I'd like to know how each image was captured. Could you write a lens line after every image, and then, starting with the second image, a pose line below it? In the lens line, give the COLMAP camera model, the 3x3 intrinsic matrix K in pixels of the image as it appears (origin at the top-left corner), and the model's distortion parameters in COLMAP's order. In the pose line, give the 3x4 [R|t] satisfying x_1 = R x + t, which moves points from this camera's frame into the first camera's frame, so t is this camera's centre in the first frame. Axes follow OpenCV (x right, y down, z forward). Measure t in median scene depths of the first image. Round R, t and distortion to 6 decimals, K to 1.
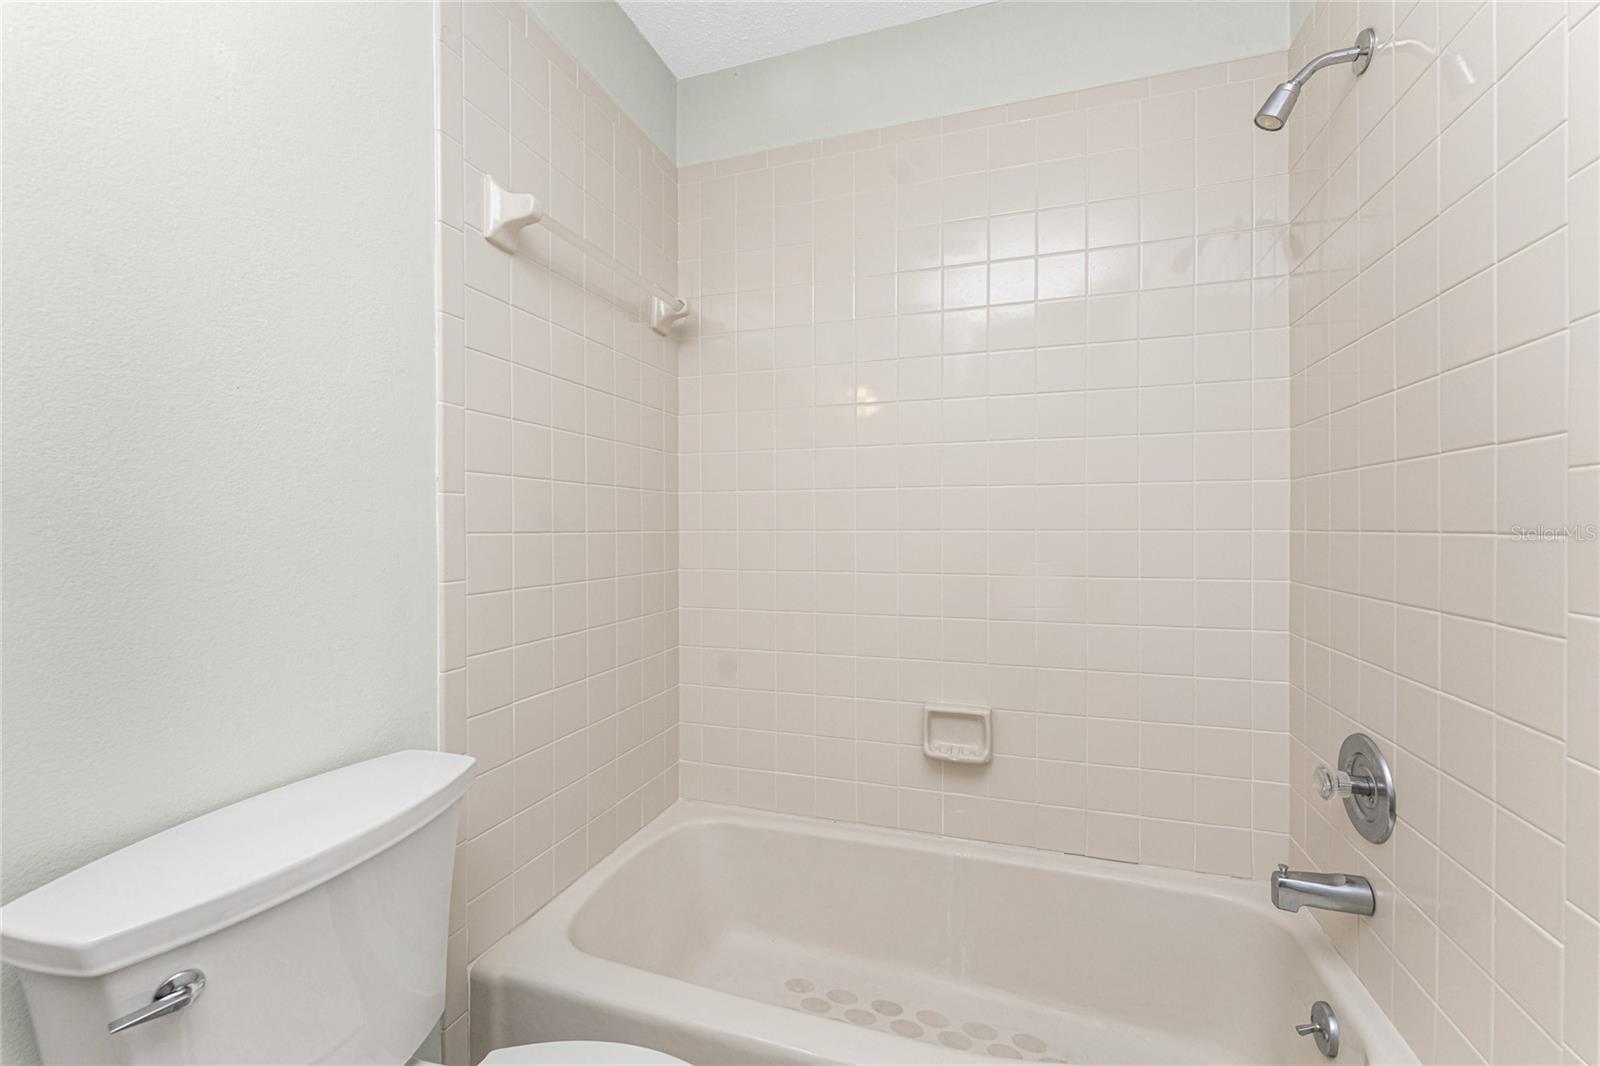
lens RADIAL K [[632.7, 0, 744.6], [0, 632.7, 533.5], [0, 0, 1]] dist [0.002546, 0.000112]
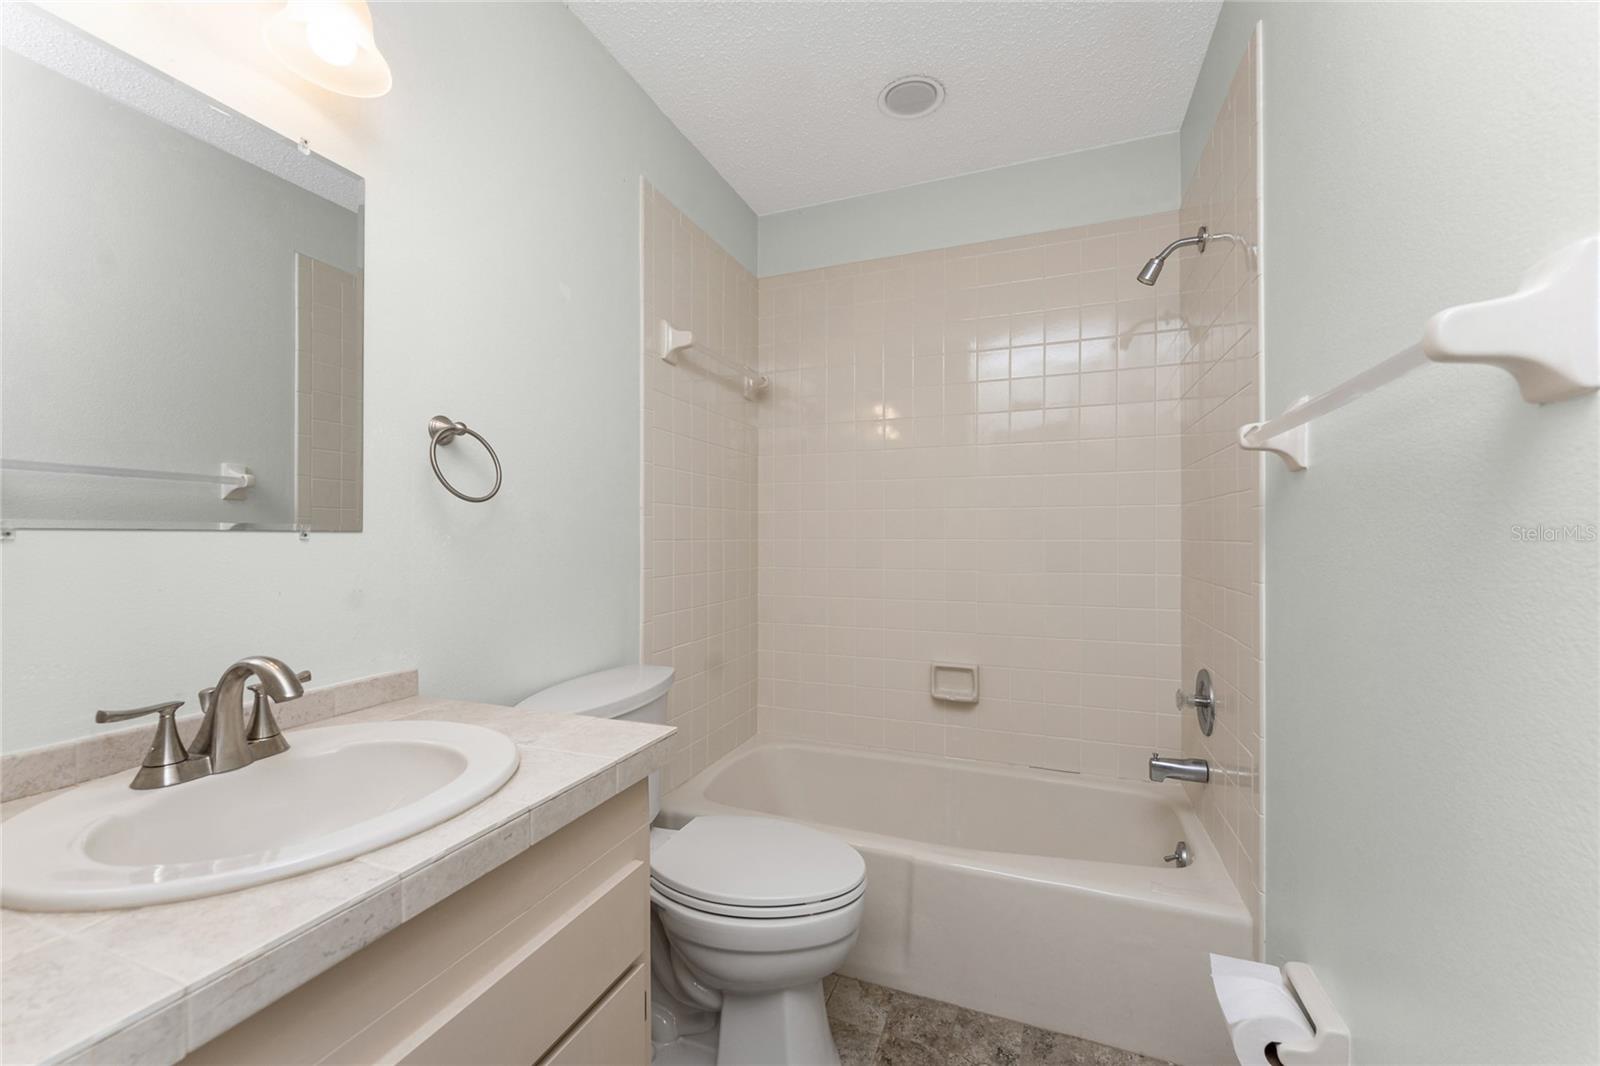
lens RADIAL K [[640.2, 0, 800.0], [0, 640.2, 533.0], [0, 0, 1]] dist [0.001229, -0.000428]
pose [[0.998364, 0.004222, 0.057019, -0.106763], [-0.003532, 0.999919, -0.012187, -0.000349], [-0.057066, 0.011966, 0.998299, -0.473454]]
